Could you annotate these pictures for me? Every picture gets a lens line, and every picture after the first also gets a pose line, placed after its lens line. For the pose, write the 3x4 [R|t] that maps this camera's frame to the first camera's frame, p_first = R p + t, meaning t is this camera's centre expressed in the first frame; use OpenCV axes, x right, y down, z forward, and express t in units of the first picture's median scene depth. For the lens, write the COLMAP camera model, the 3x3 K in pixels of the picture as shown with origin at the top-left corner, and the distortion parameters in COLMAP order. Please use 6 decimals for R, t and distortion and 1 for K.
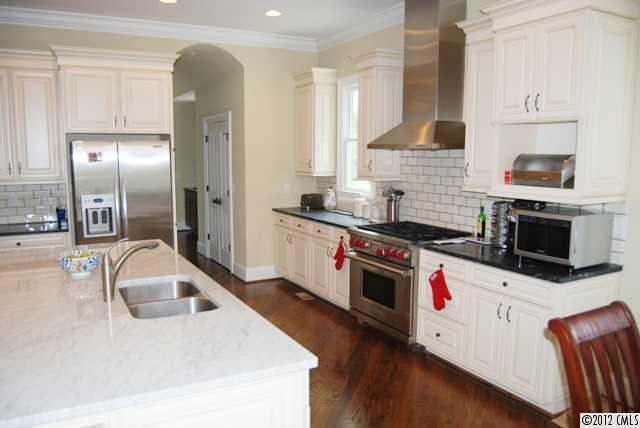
lens RADIAL K [[507.4, 0, 319.9], [0, 507.4, 214.0], [0, 0, 1]] dist [-0.071585, 0.017284]
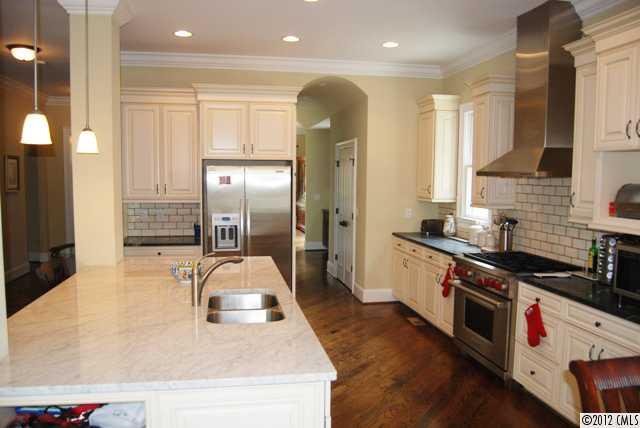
lens RADIAL K [[507.4, 0, 319.2], [0, 507.4, 215.3], [0, 0, 1]] dist [-0.071585, 0.017284]
pose [[0.952542, 0.031564, -0.302766, 0.102171], [-0.044417, 0.998376, -0.035658, -0.003664], [0.301149, 0.047414, 0.952397, -0.021725]]
